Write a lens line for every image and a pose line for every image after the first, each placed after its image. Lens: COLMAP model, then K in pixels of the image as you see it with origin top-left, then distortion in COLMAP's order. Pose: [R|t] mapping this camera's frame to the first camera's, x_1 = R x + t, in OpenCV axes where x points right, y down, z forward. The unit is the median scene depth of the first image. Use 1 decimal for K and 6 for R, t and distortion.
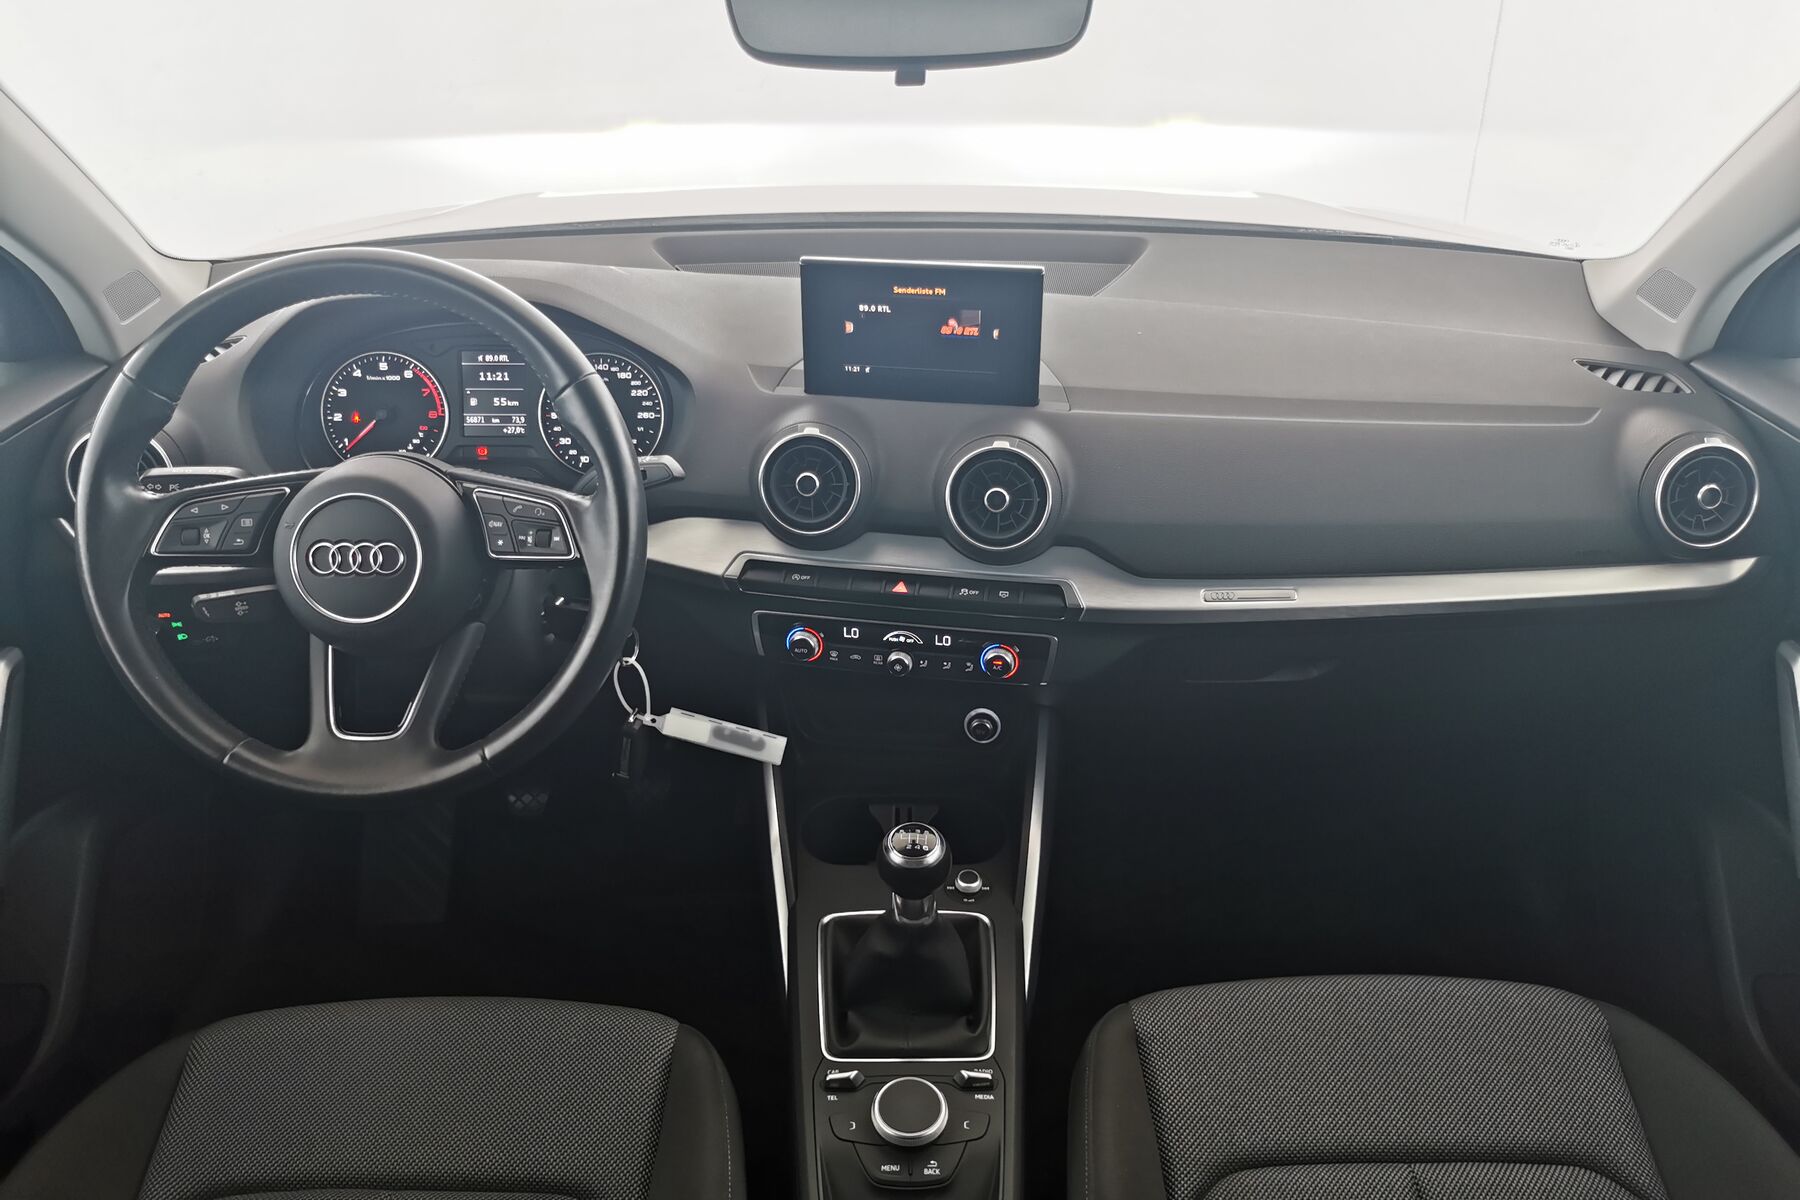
lens RADIAL K [[1445.3, 0, 913.1], [0, 1445.3, 612.3], [0, 0, 1]] dist [0.010184, -0.004760]
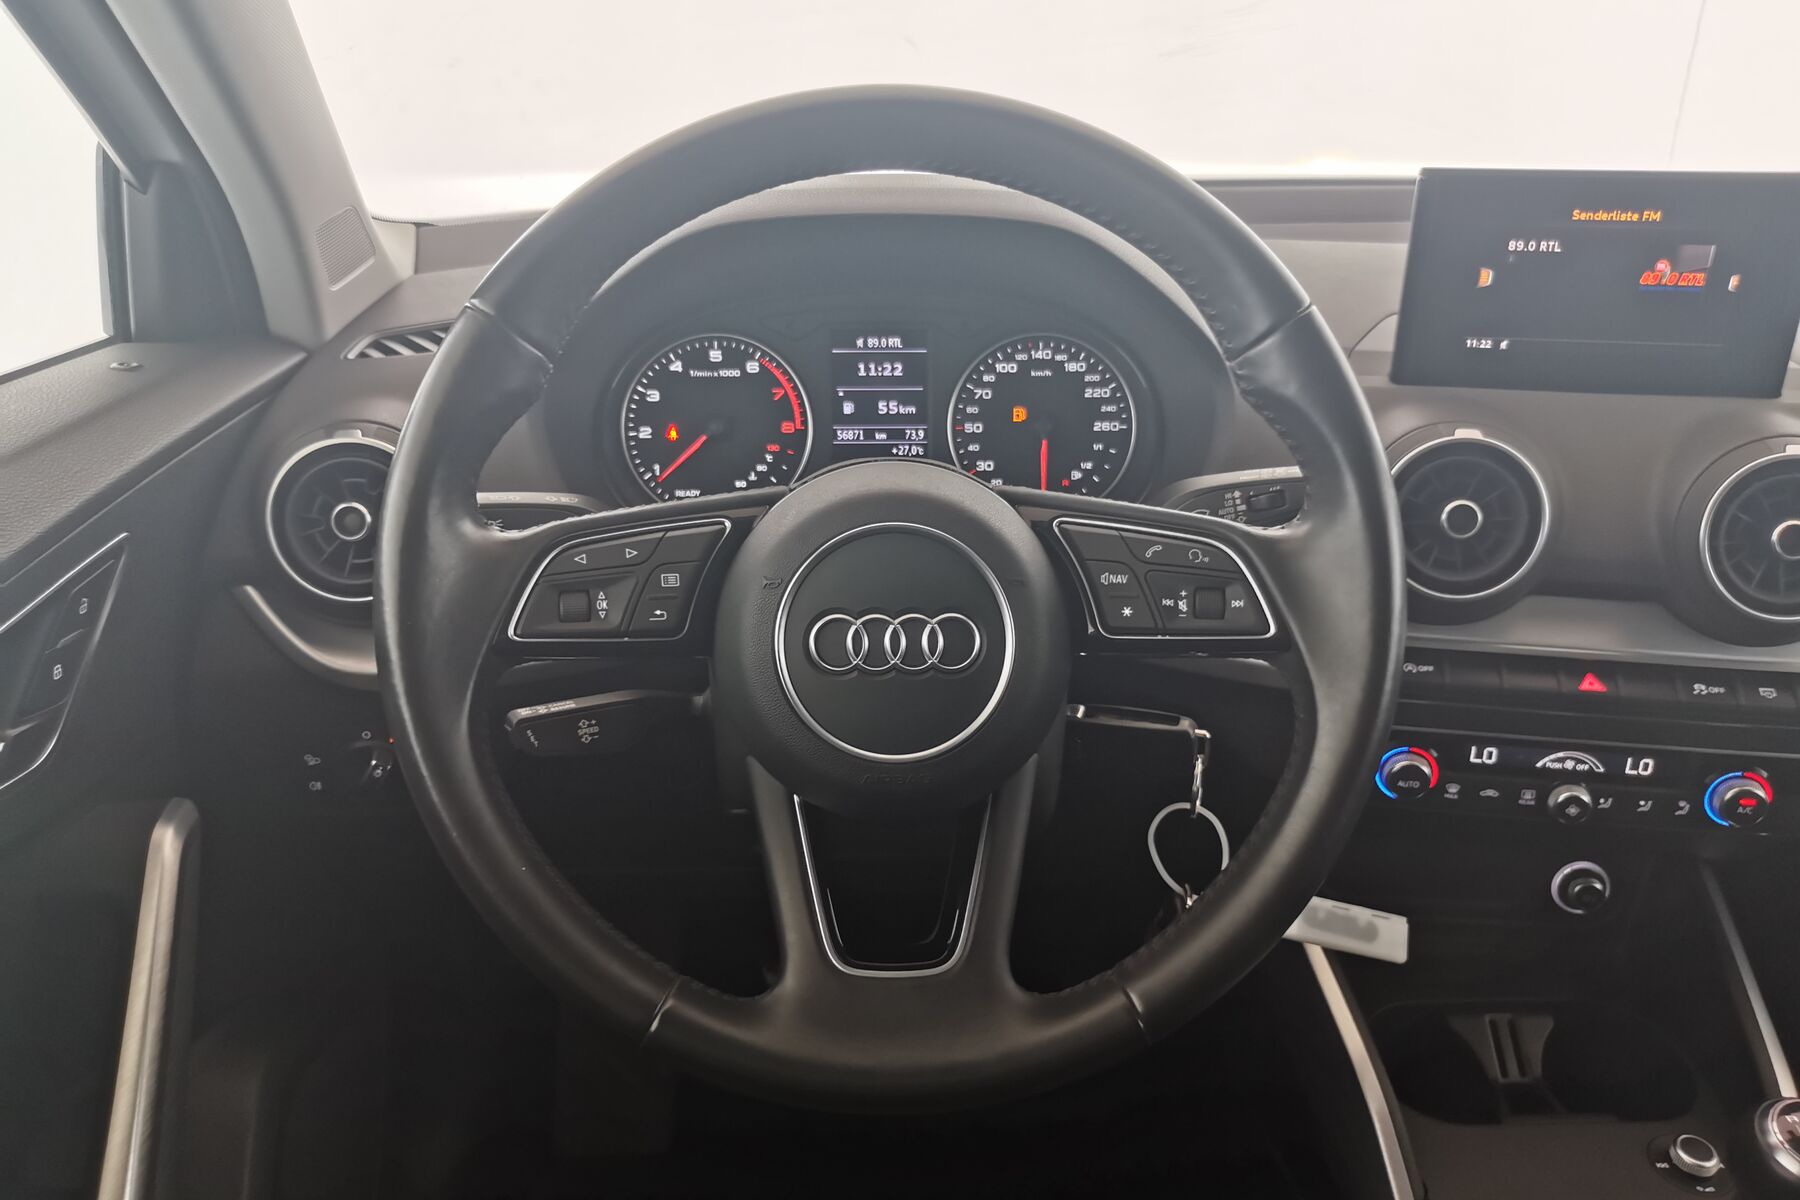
lens RADIAL K [[1445.3, 0, 889.8], [0, 1445.3, 605.6], [0, 0, 1]] dist [0.010184, -0.004760]
pose [[0.999851, -0.009260, 0.014601, -0.316623], [0.010182, 0.997871, -0.064416, -0.013087], [-0.013974, 0.064555, 0.997816, 0.369059]]
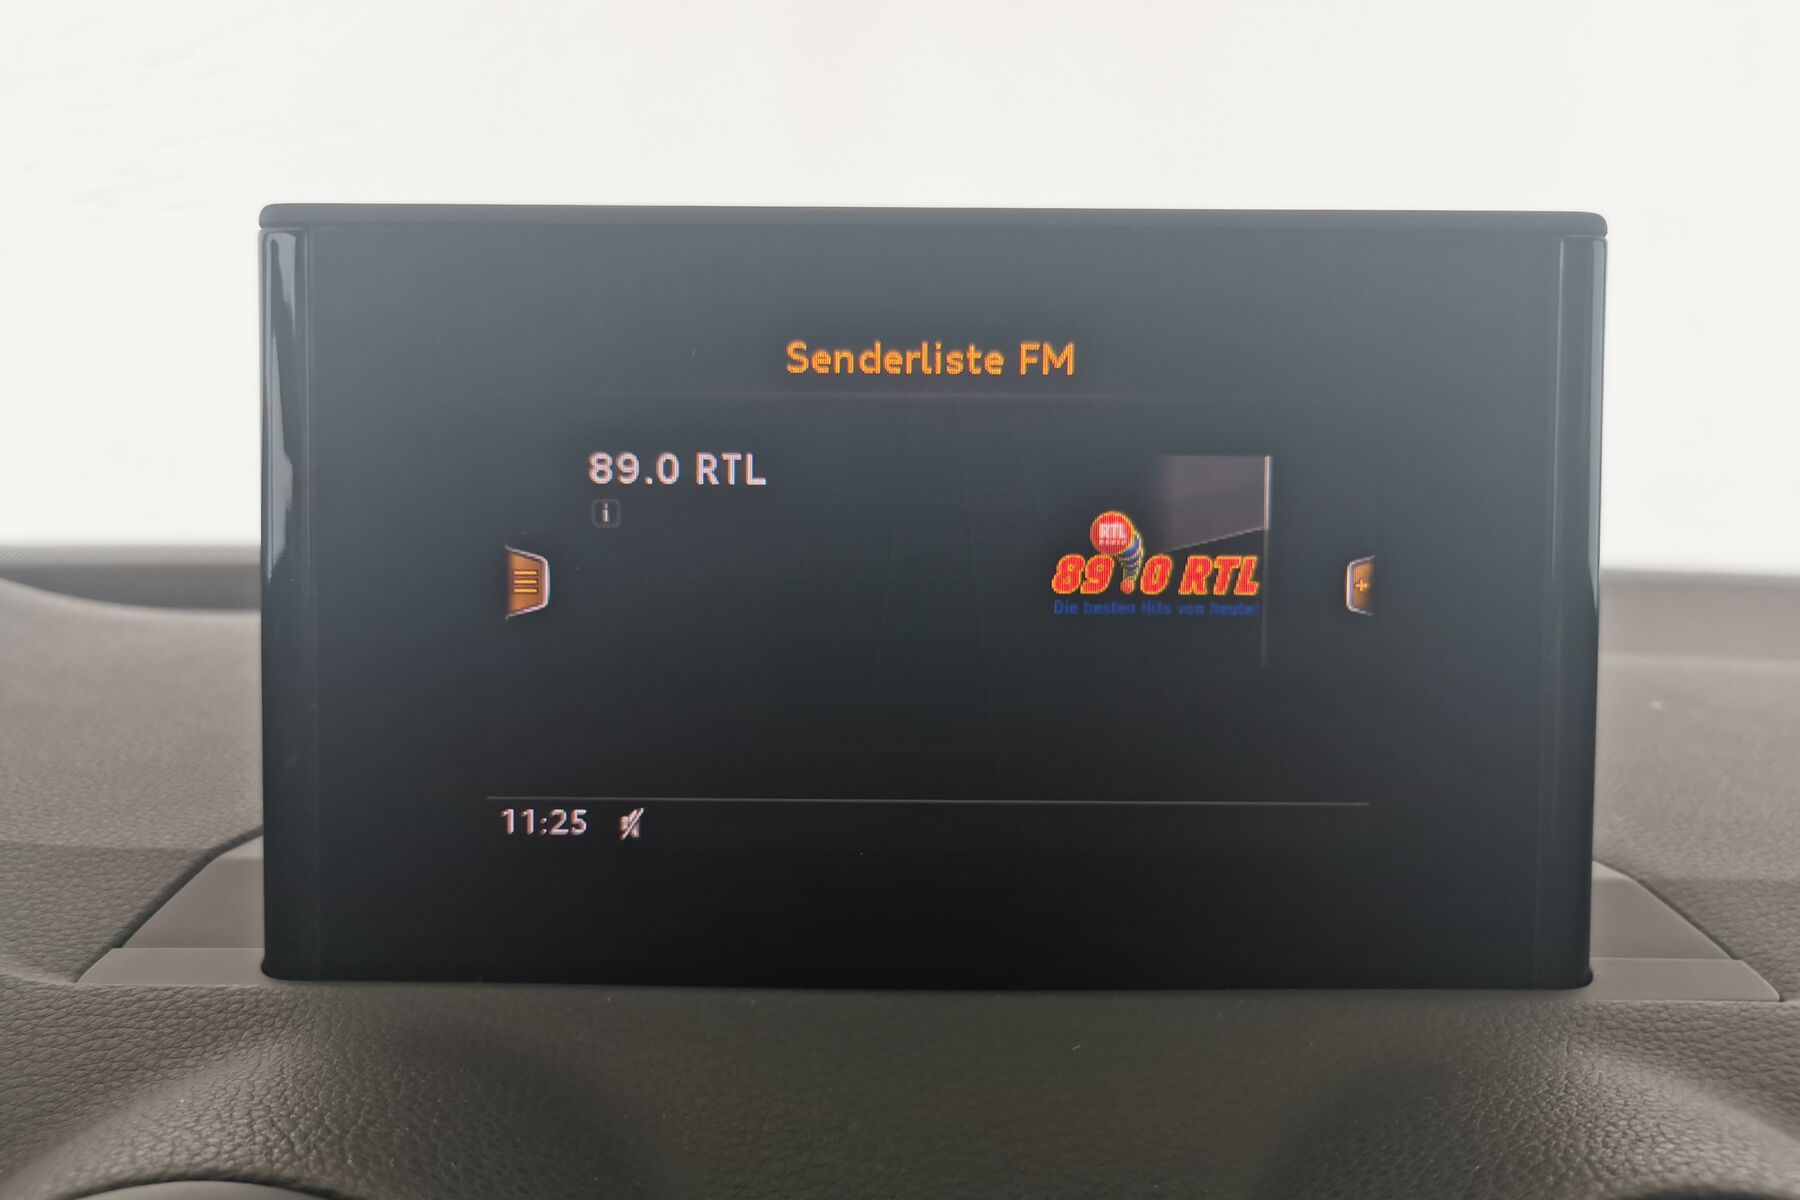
lens RADIAL K [[1445.3, 0, 896.0], [0, 1445.3, 607.6], [0, 0, 1]] dist [0.010184, -0.004760]
pose [[0.985565, 0.000123, 0.169297, -0.029593], [0.071106, 0.907218, -0.414607, -0.116240], [-0.153641, 0.420660, 0.894114, 0.828215]]
